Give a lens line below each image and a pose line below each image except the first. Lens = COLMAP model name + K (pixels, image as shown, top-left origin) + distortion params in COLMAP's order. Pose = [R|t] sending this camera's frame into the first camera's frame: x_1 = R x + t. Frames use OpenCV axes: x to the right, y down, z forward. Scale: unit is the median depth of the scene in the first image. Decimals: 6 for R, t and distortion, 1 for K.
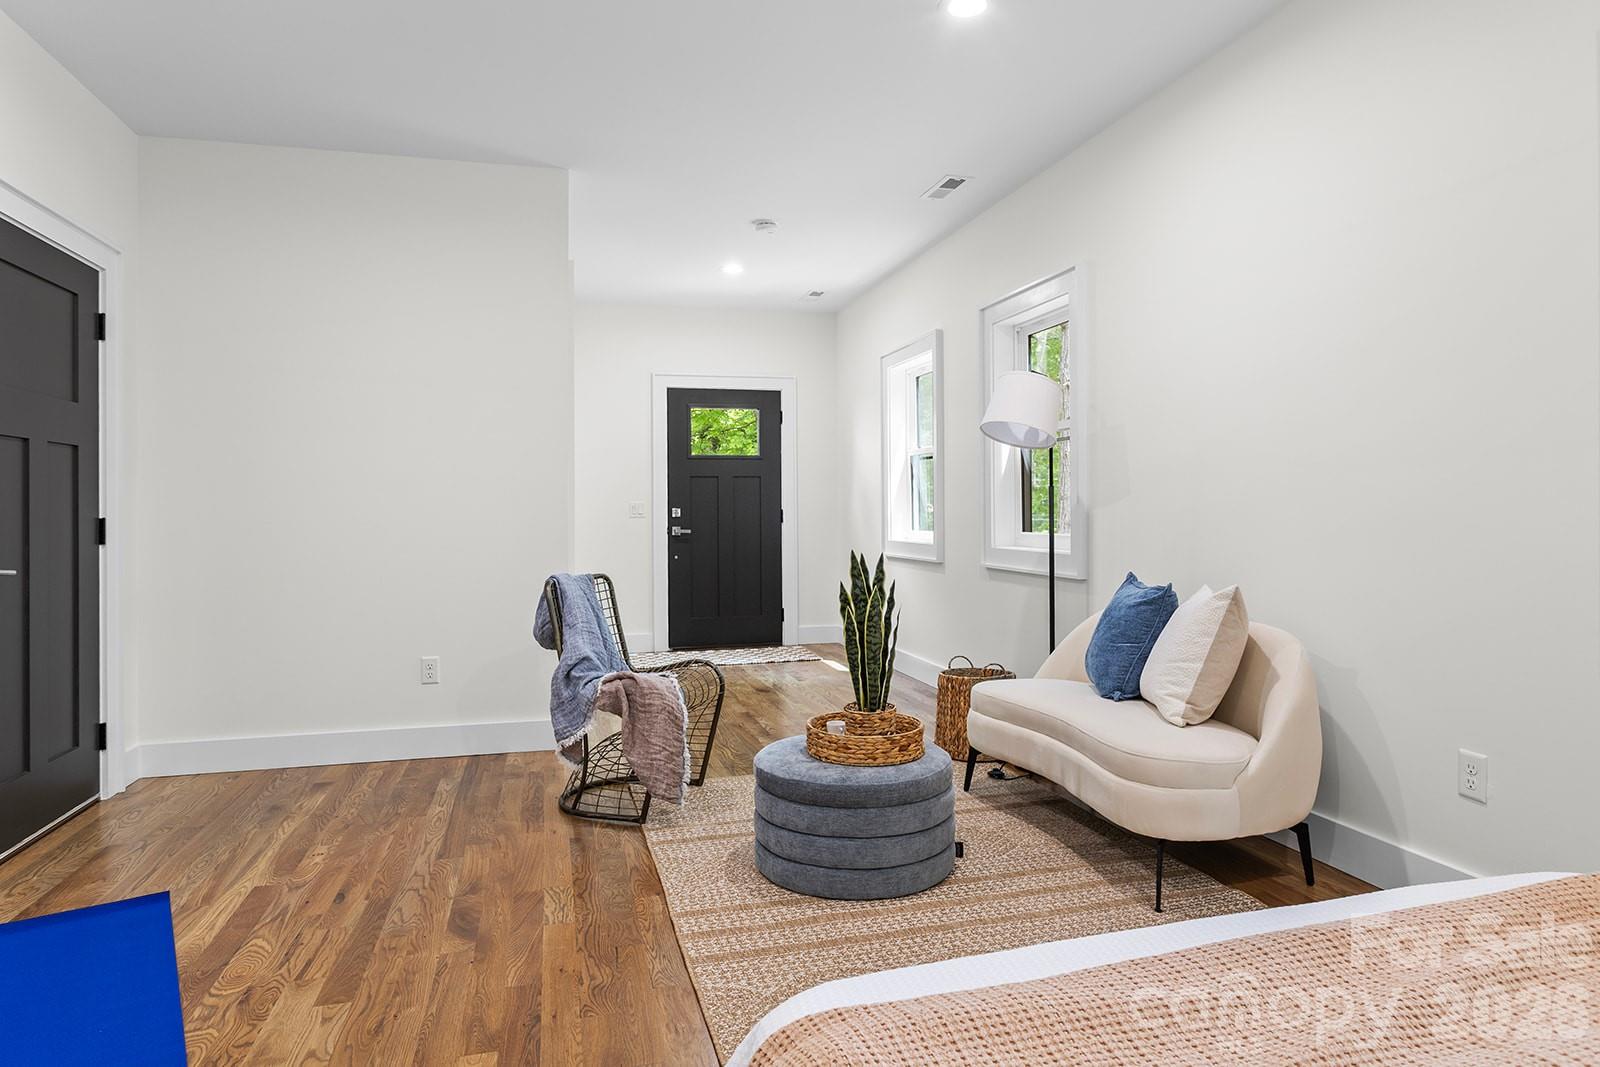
lens RADIAL K [[945.5, 0, 796.6], [0, 945.5, 511.9], [0, 0, 1]] dist [0.000171, 0.000204]
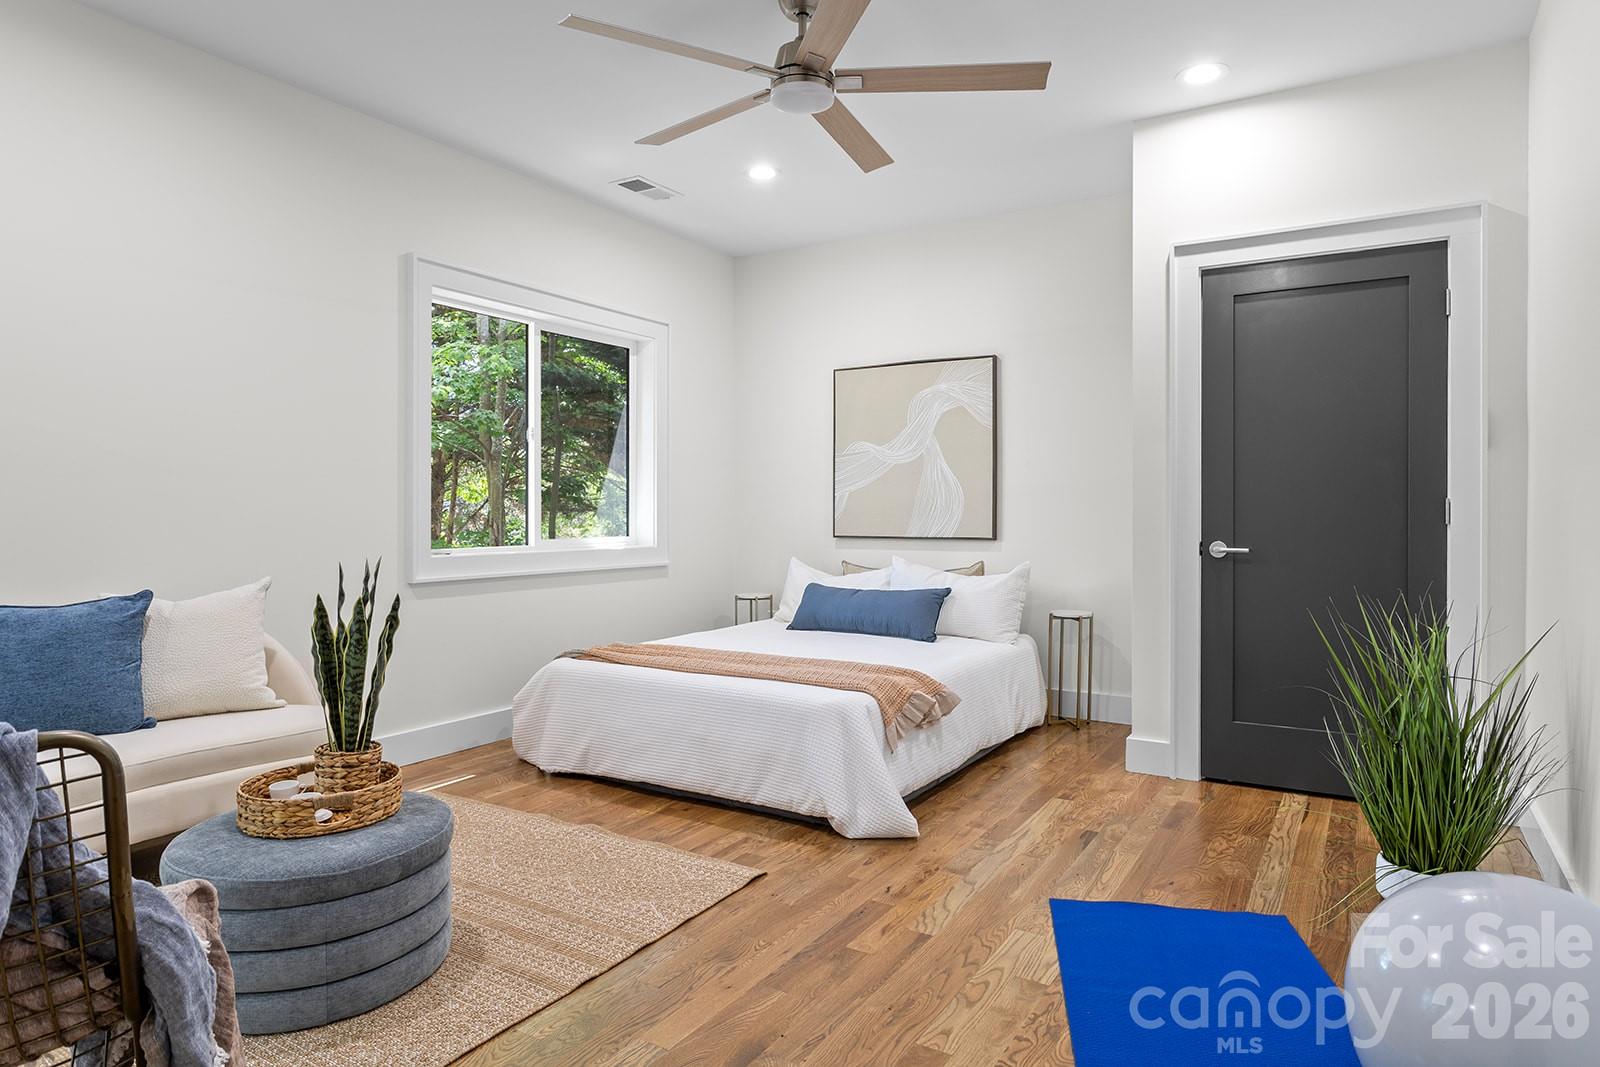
lens RADIAL K [[945.5, 0, 796.6], [0, 945.5, 511.9], [0, 0, 1]] dist [0.000171, 0.000204]
pose [[-0.688010, 0.008056, 0.725656, -0.797524], [0.003227, 0.999962, -0.008042, 0.009541], [-0.725694, -0.003191, -0.688010, 1.291964]]
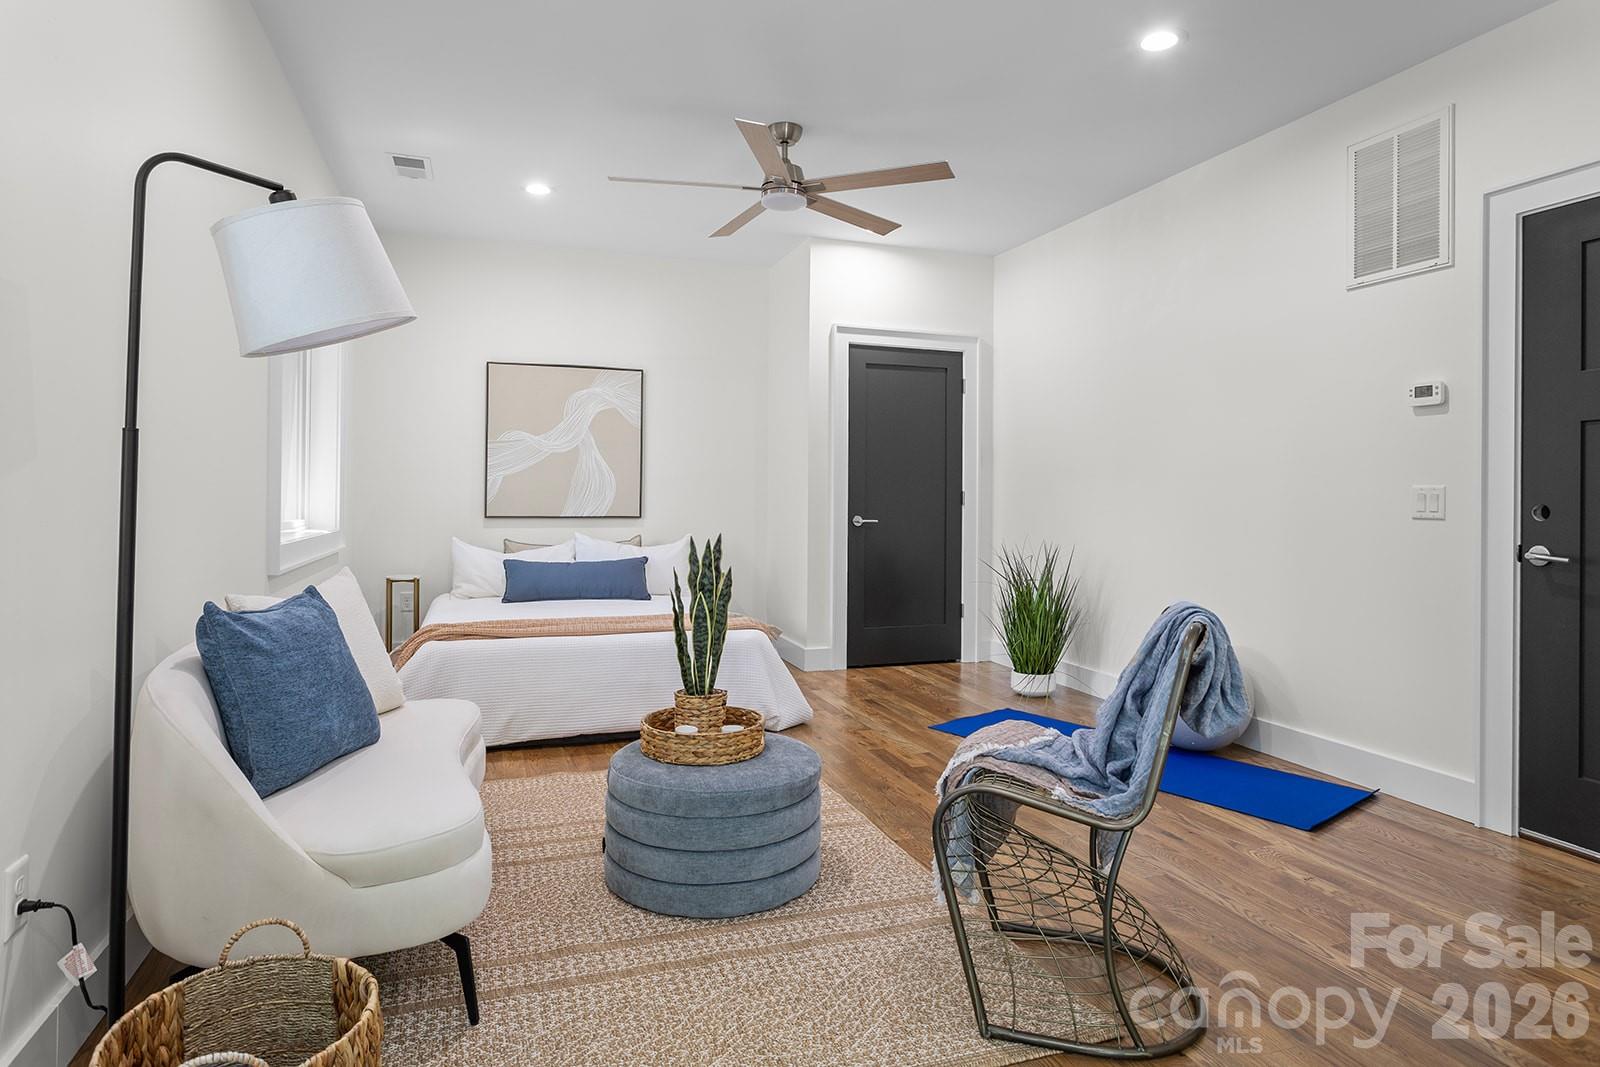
lens RADIAL K [[920.8, 0, 806.7], [0, 920.8, 493.3], [0, 0, 1]] dist [-0.004869, 0.001259]
pose [[-0.996404, -0.000389, -0.084728, 0.049400], [-0.000196, 0.999997, -0.002296, -0.003724], [0.084728, -0.002271, -0.996401, 1.996139]]
